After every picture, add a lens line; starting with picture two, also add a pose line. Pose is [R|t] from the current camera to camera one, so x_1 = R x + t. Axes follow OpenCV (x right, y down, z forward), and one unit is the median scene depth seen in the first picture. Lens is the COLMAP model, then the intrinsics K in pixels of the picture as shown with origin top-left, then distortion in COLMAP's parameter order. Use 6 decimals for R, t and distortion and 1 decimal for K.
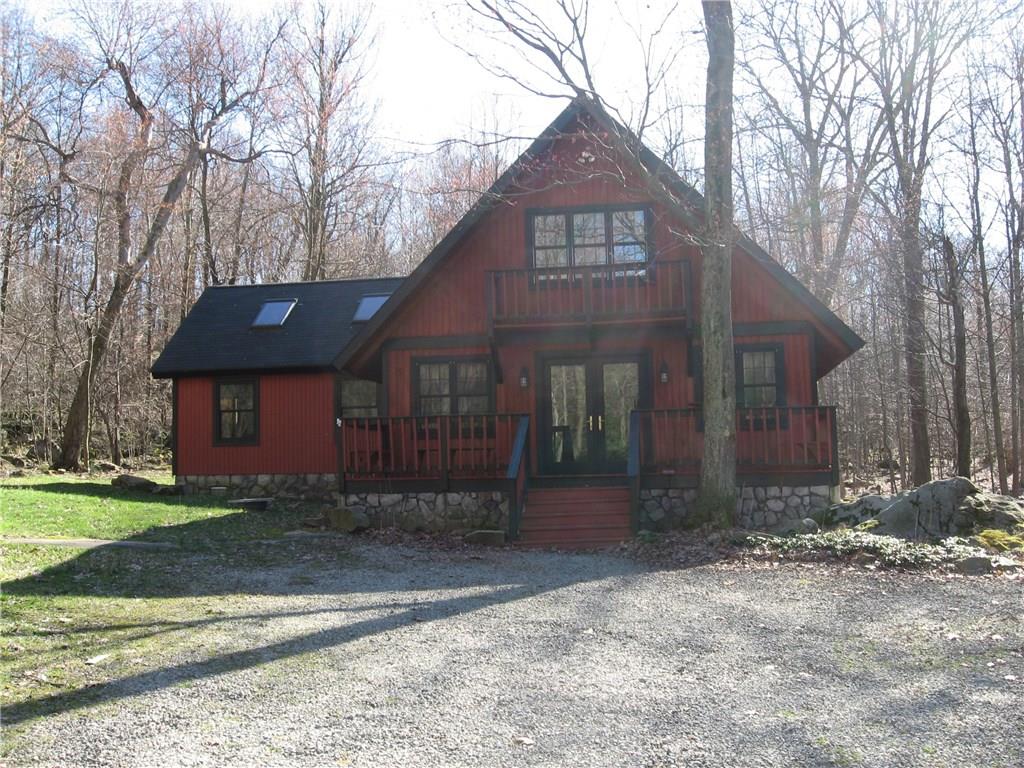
lens RADIAL K [[1059.0, 0, 517.8], [0, 1059.0, 385.2], [0, 0, 1]] dist [-0.117356, 0.000000]
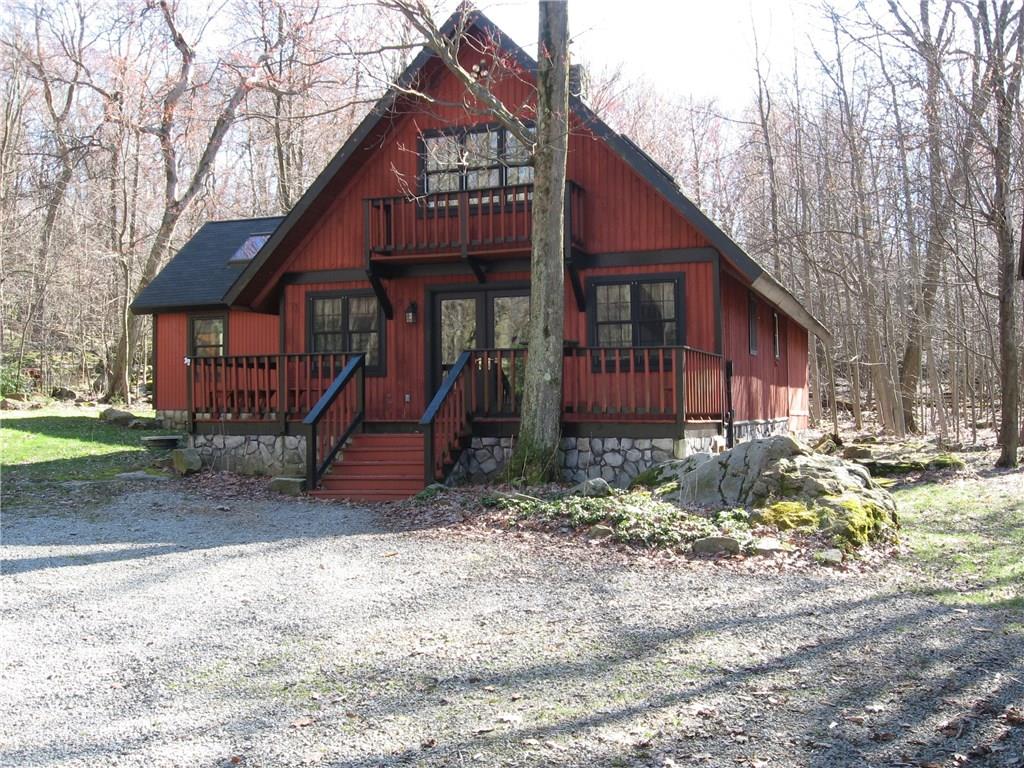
lens RADIAL K [[1059.0, 0, 509.3], [0, 1059.0, 381.6], [0, 0, 1]] dist [-0.117356, 0.000000]
pose [[0.980791, 0.009701, -0.194818, 0.312795], [0.002583, 0.998029, 0.062699, -0.005601], [0.195042, -0.061998, 0.978833, 0.115896]]
